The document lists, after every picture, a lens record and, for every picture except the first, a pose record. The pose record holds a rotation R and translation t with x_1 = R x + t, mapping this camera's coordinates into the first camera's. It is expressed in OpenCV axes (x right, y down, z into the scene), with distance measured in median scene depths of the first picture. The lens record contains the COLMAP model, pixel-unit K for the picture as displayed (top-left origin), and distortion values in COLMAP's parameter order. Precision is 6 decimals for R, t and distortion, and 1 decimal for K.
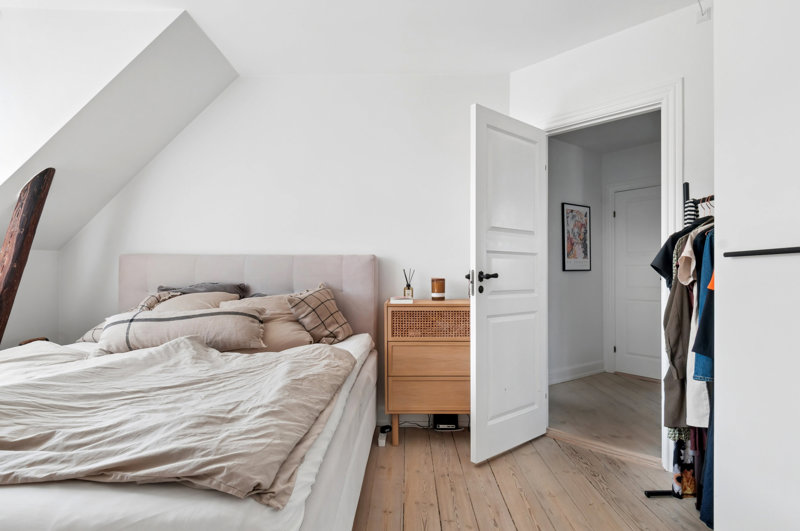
lens RADIAL K [[430.4, 0, 401.3], [0, 430.4, 281.6], [0, 0, 1]] dist [-0.000750, -0.000179]
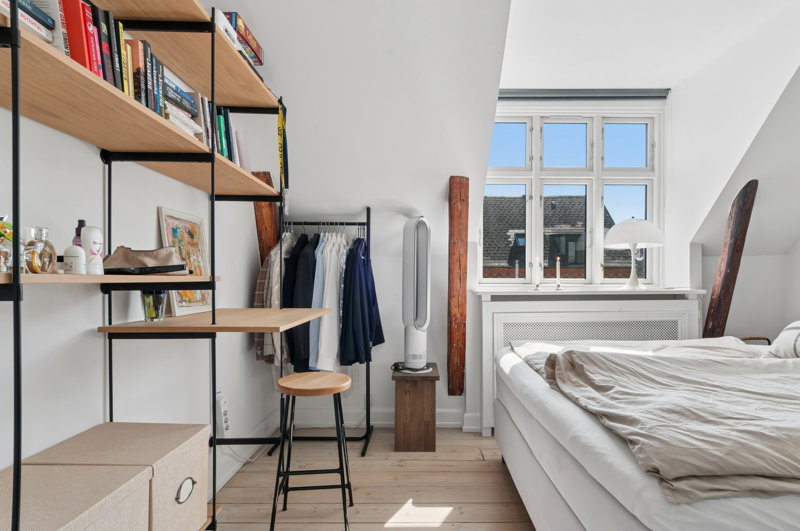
lens RADIAL K [[430.4, 0, 401.3], [0, 430.4, 281.6], [0, 0, 1]] dist [-0.000750, -0.000179]
pose [[-0.023774, 0.008064, -0.999685, 0.659656], [-0.015344, 0.999847, 0.008430, -0.007326], [0.999600, 0.015539, -0.023647, 0.302441]]
